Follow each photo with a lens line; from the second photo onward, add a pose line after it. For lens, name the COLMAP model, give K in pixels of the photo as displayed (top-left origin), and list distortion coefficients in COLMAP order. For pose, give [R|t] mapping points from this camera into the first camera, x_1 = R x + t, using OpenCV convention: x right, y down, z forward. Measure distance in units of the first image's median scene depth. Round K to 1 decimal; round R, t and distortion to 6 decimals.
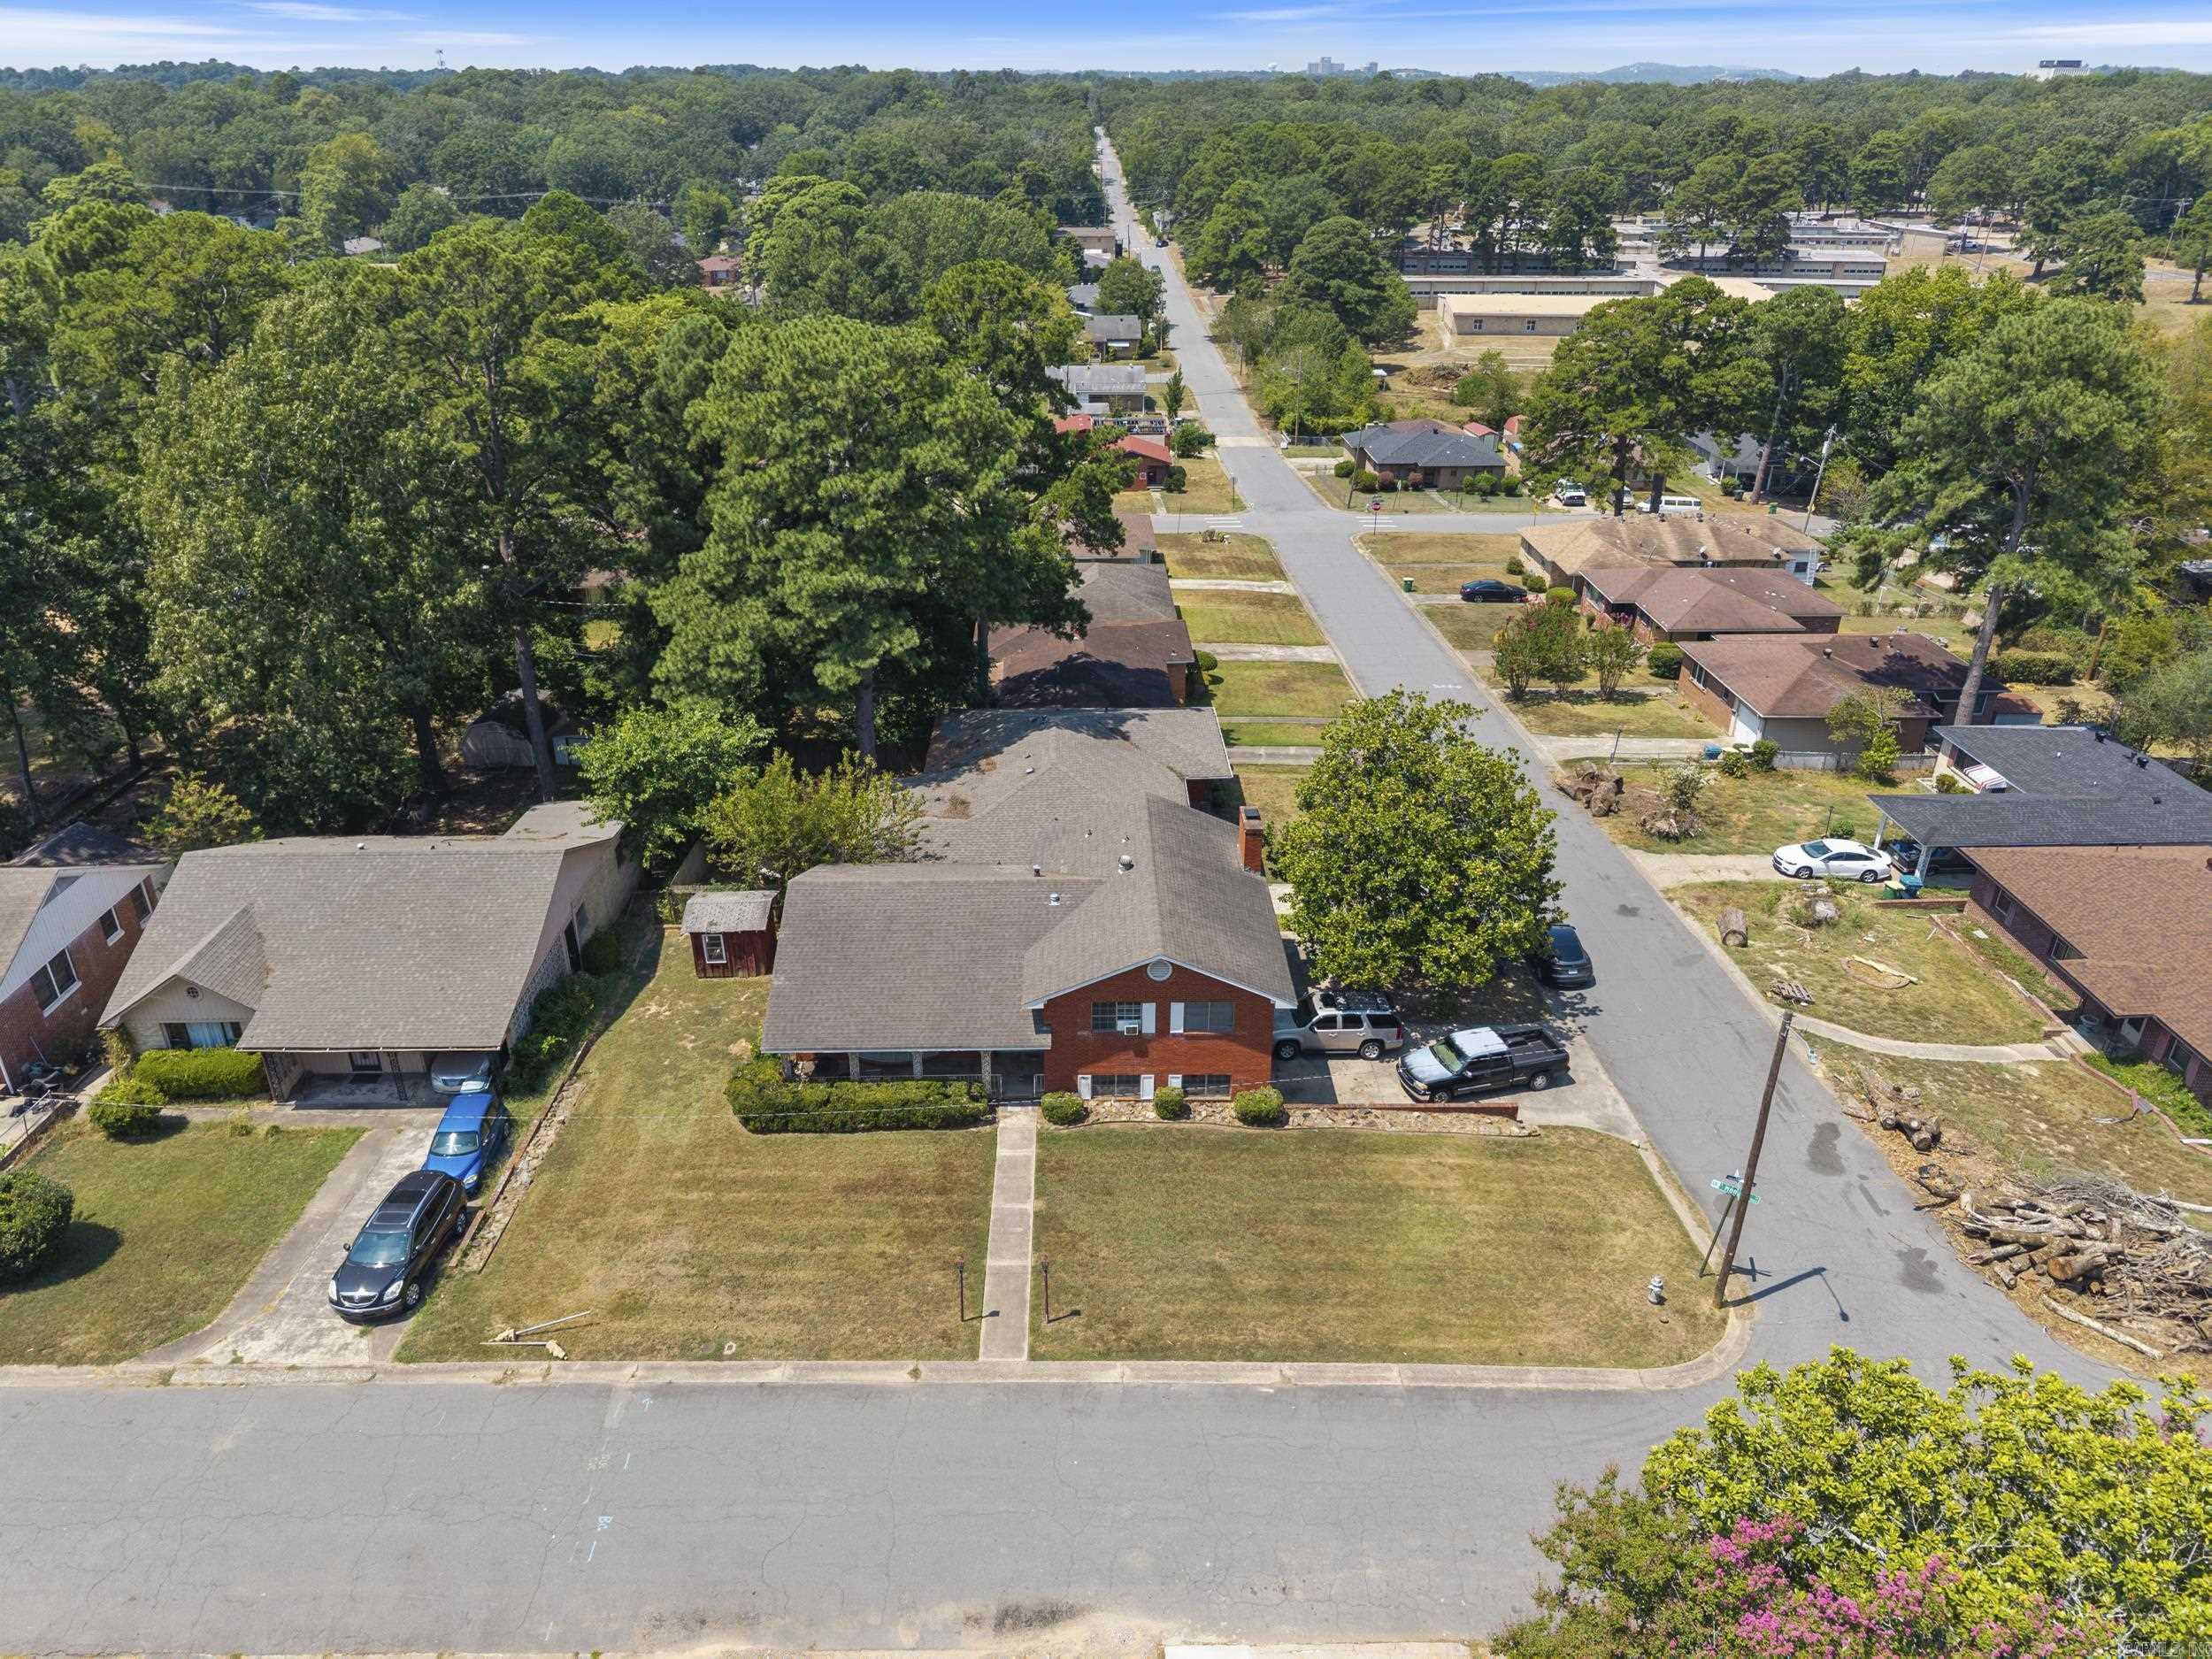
lens RADIAL K [[1475.2, 0, 1117.0], [0, 1475.2, 818.8], [0, 0, 1]] dist [0.019682, -0.016040]
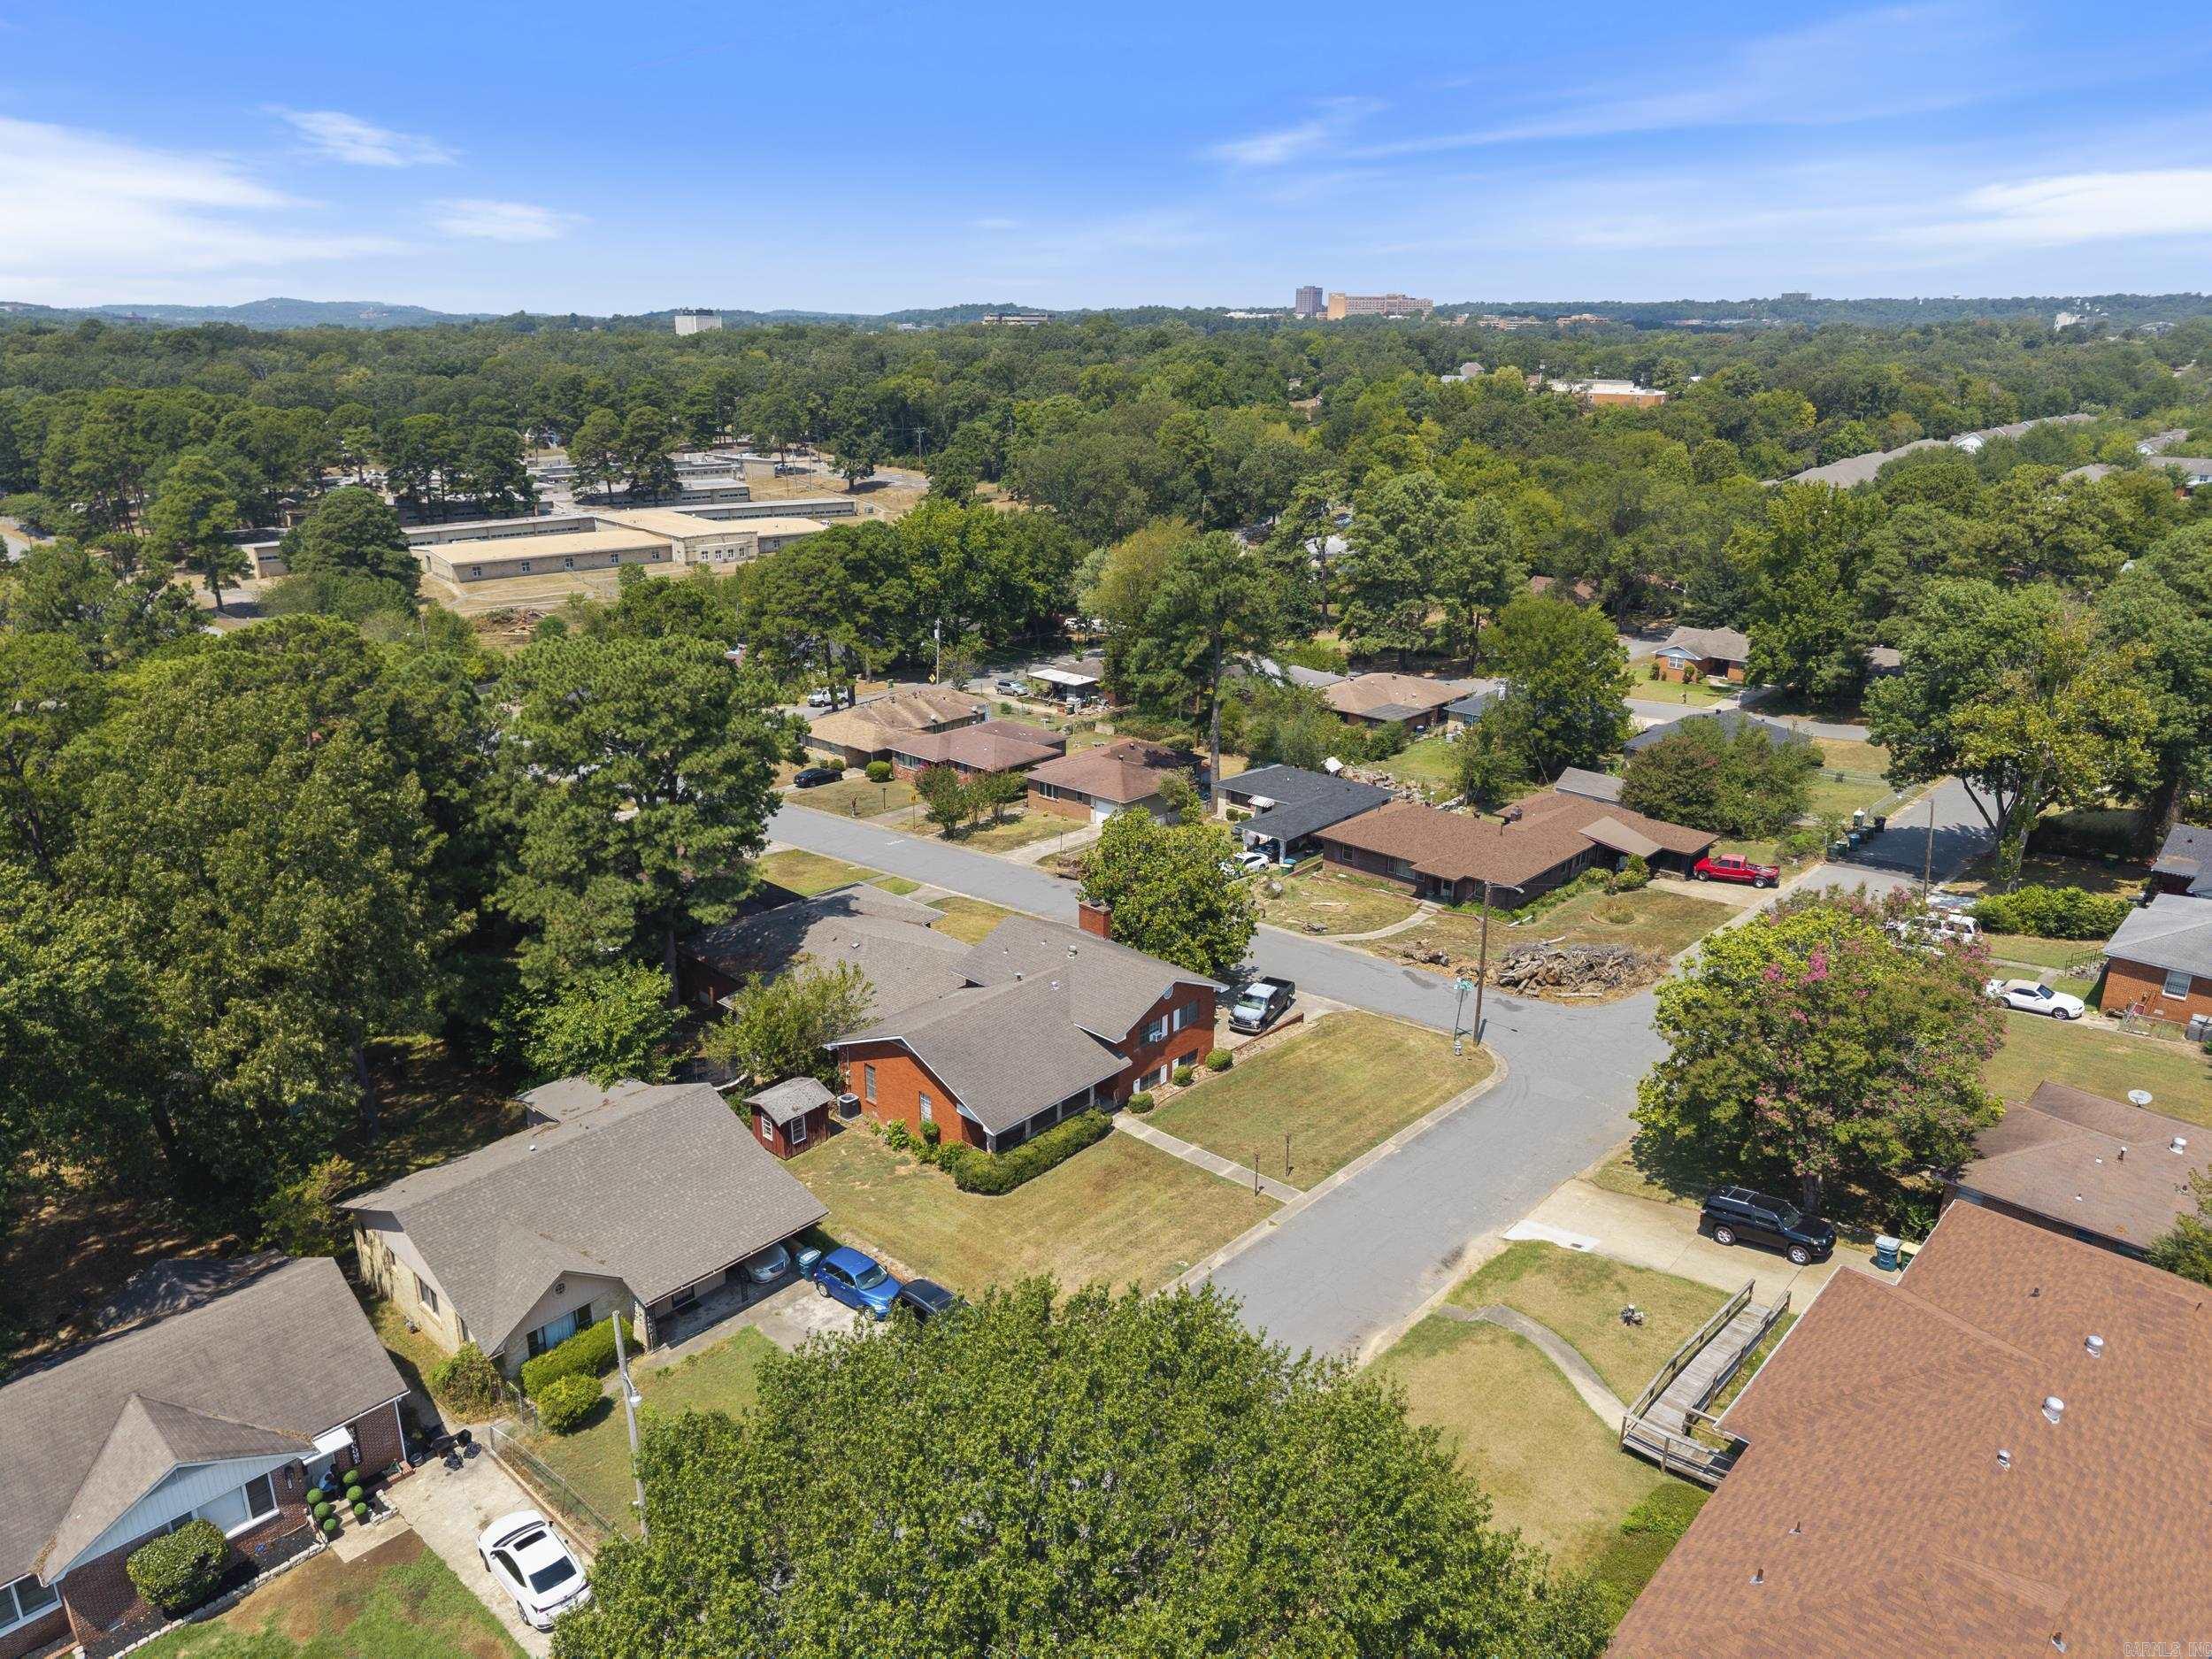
lens RADIAL K [[1475.2, 0, 1108.9], [0, 1475.2, 811.4], [0, 0, 1]] dist [0.019682, -0.016040]
pose [[0.697605, -0.223328, 0.680787, -0.814959], [0.315076, 0.948996, -0.011547, -0.064314], [-0.643486, 0.222555, 0.732390, -0.125221]]
